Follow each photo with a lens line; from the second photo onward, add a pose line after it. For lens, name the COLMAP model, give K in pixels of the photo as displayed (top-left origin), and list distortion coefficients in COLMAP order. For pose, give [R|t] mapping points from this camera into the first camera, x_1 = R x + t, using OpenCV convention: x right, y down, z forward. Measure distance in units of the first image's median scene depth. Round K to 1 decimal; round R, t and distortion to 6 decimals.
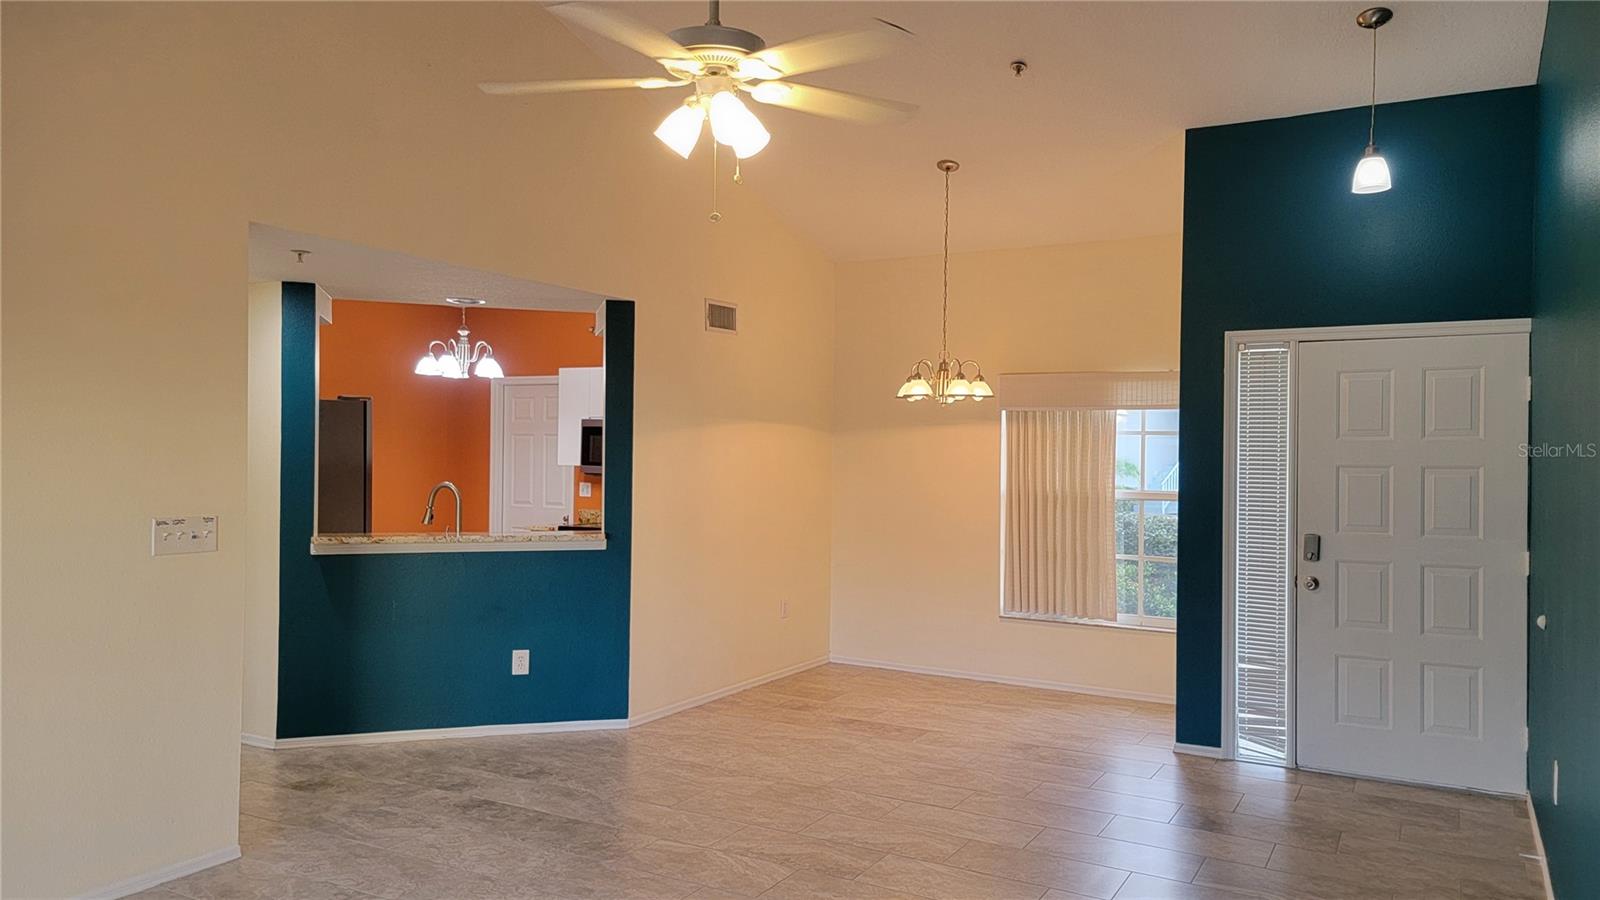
lens RADIAL K [[1096.8, 0, 809.3], [0, 1096.8, 447.7], [0, 0, 1]] dist [0.050079, -0.003135]
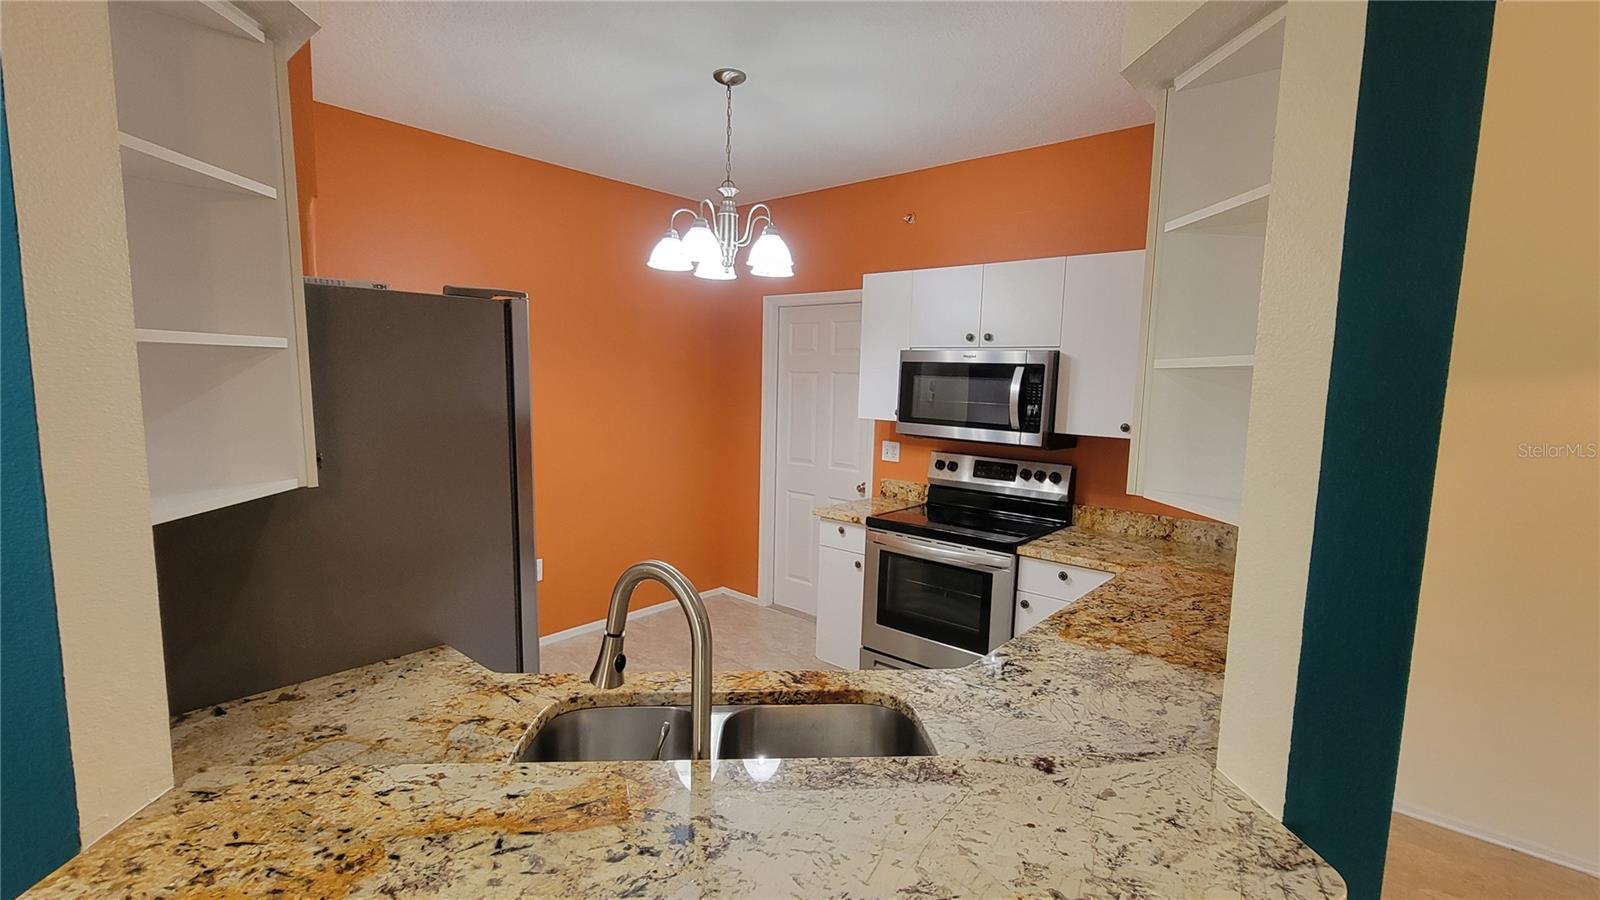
lens RADIAL K [[699.9, 0, 795.9], [0, 699.9, 463.0], [0, 0, 1]] dist [-0.001791, -0.000641]
pose [[0.977127, 0.043023, -0.208261, -0.265813], [-0.016305, 0.991596, 0.128343, -0.018184], [0.212032, -0.122012, 0.969616, 0.859656]]
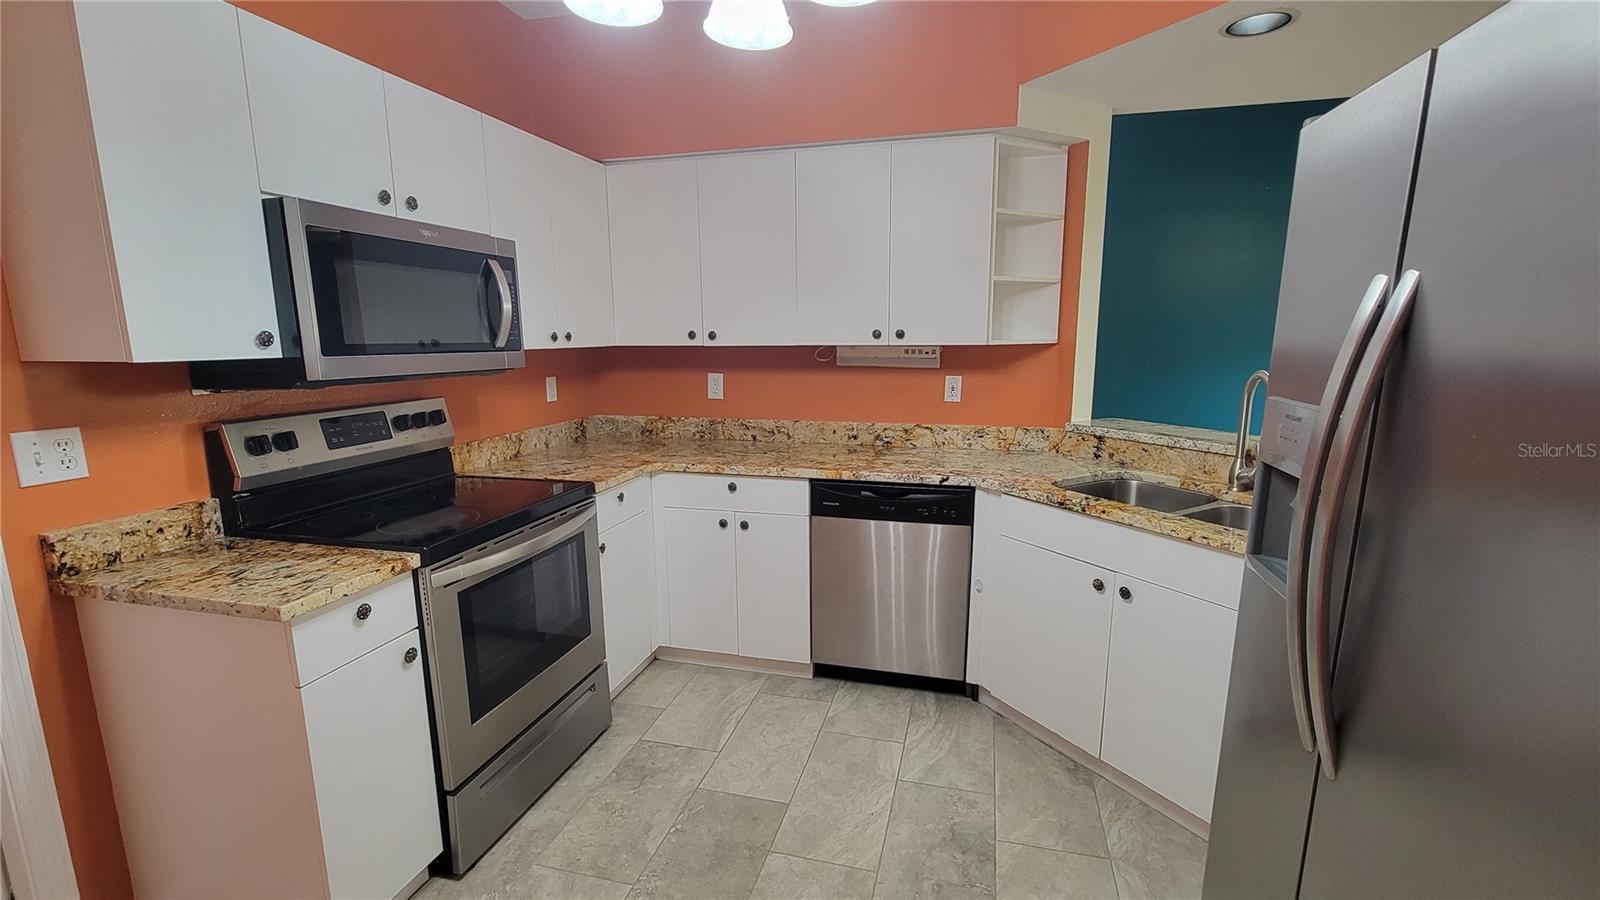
lens RADIAL K [[699.9, 0, 798.7], [0, 699.9, 457.2], [0, 0, 1]] dist [-0.001791, -0.000641]
pose [[-0.237271, -0.175047, 0.955542, -0.640142], [-0.001413, 0.983692, 0.179853, 0.012124], [-0.971443, 0.041324, -0.233649, 1.355962]]
